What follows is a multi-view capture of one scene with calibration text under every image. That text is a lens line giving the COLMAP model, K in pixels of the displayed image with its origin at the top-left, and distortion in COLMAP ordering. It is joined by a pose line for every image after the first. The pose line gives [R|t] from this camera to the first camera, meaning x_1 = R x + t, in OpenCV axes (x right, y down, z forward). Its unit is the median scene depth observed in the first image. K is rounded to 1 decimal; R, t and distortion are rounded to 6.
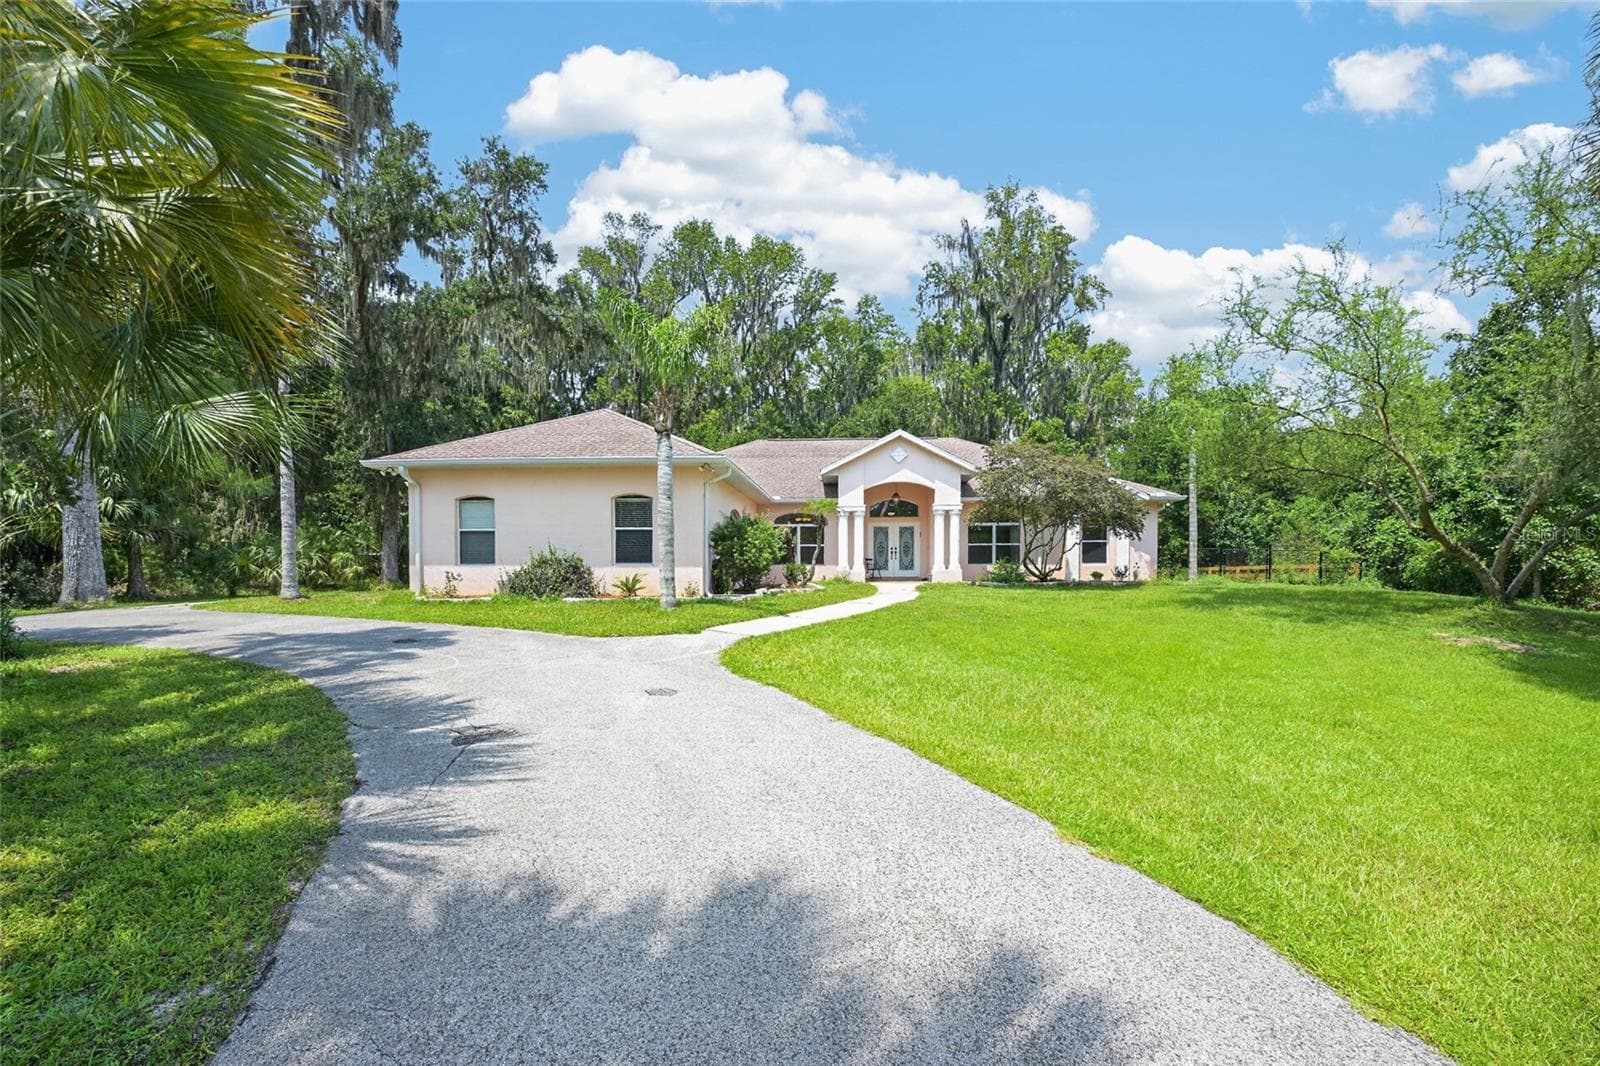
lens RADIAL K [[671.2, 0, 811.8], [0, 671.2, 575.0], [0, 0, 1]] dist [-0.018209, -0.000800]
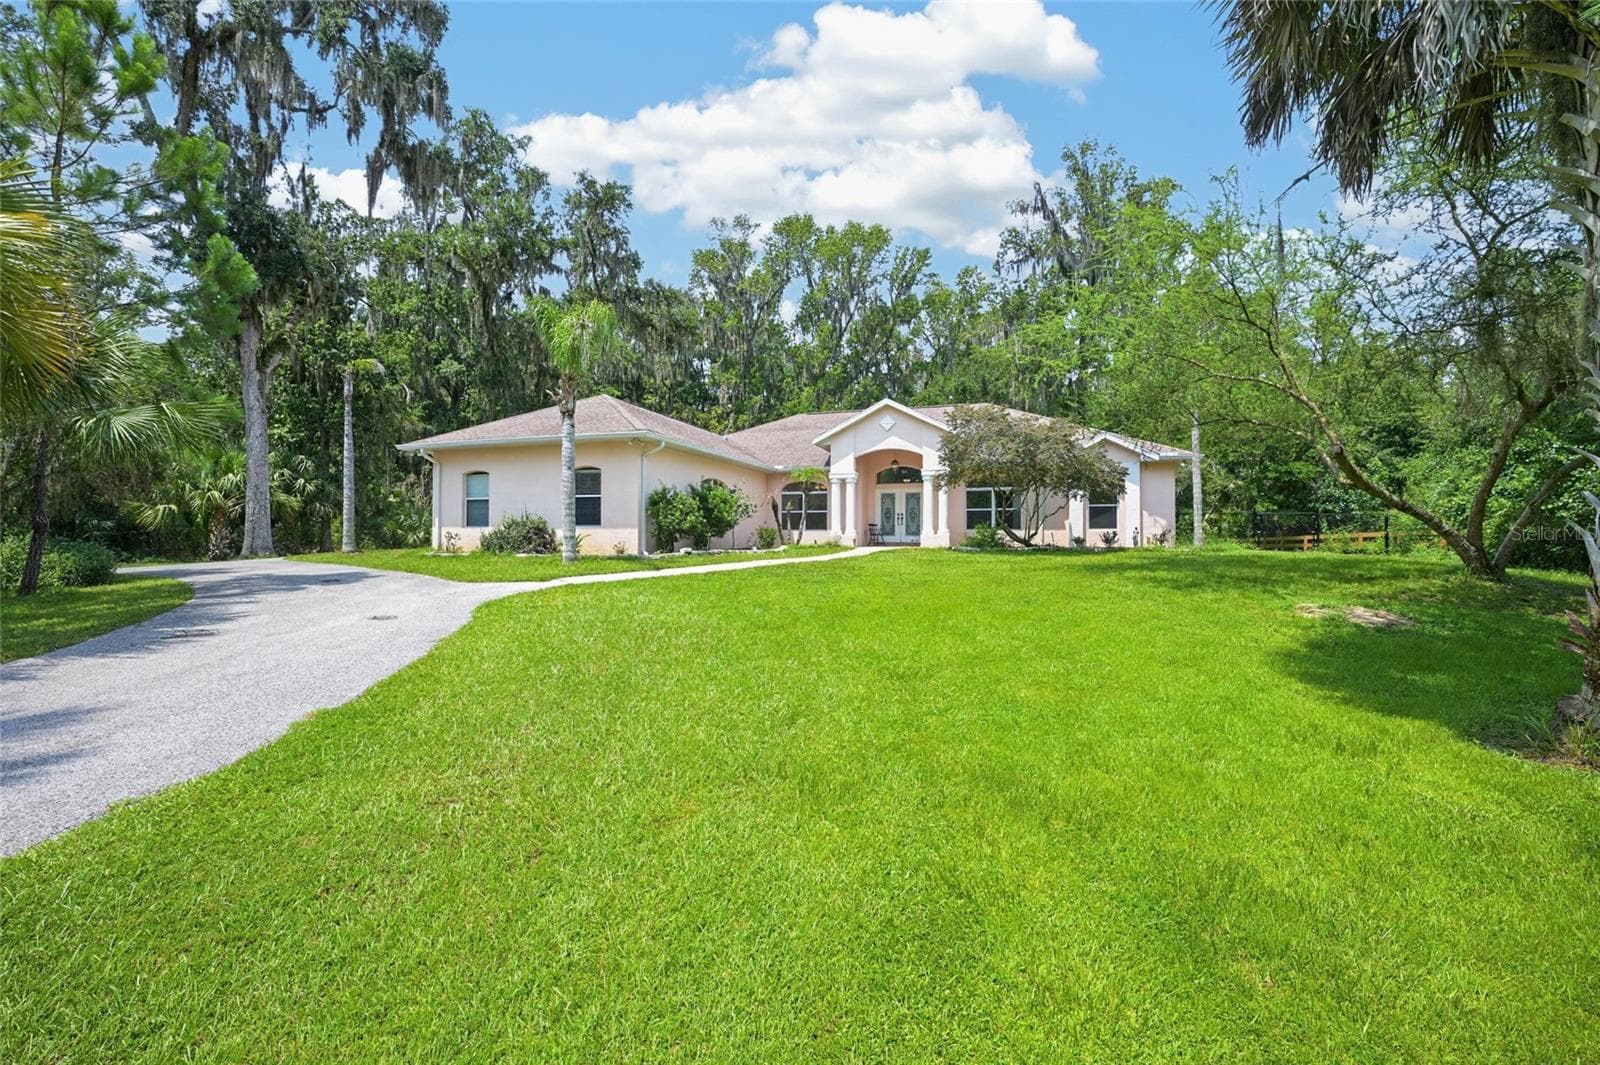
lens RADIAL K [[644.5, 0, 804.7], [0, 644.5, 536.1], [0, 0, 1]] dist [-0.035463, -0.000102]
pose [[0.964504, 0.004695, -0.264027, 0.240446], [-0.007856, 0.999910, -0.010915, 0.005578], [0.263952, 0.012602, 0.964453, 0.019602]]
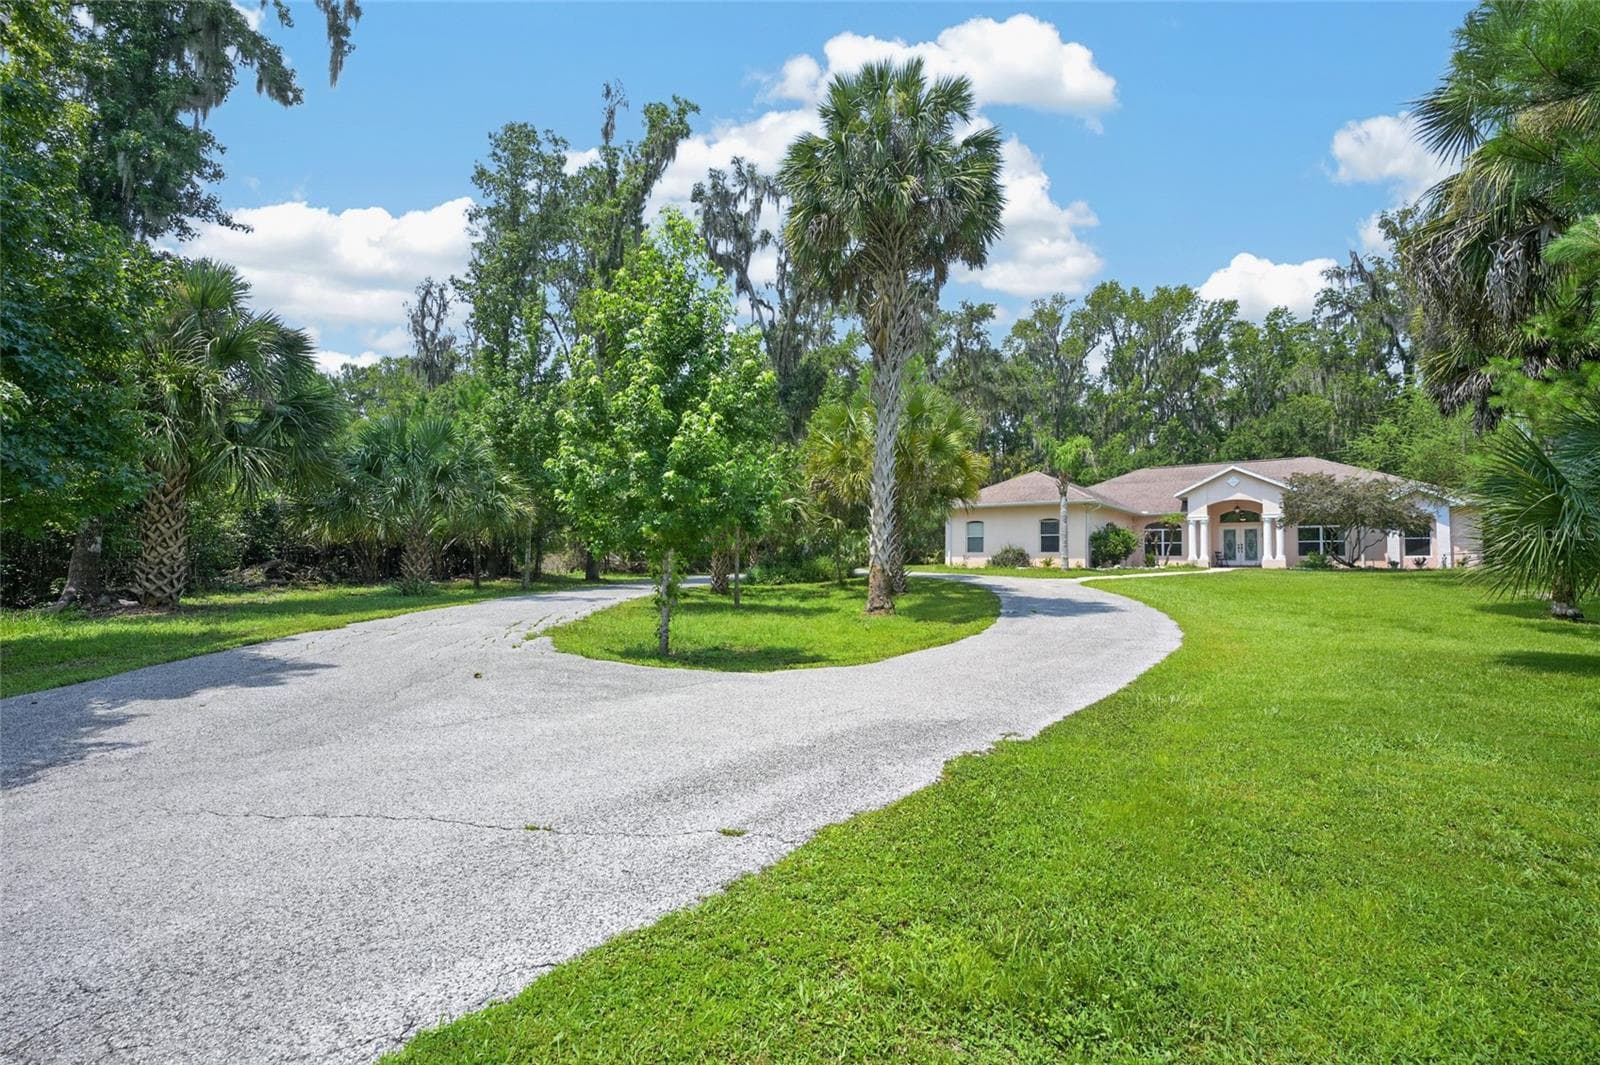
lens RADIAL K [[671.2, 0, 802.7], [0, 671.2, 529.5], [0, 0, 1]] dist [-0.018209, -0.000800]
pose [[0.811243, -0.015180, -0.584513, 0.194440], [-0.021084, 0.998253, -0.055187, 0.025243], [0.584330, 0.057094, 0.809506, -0.671761]]
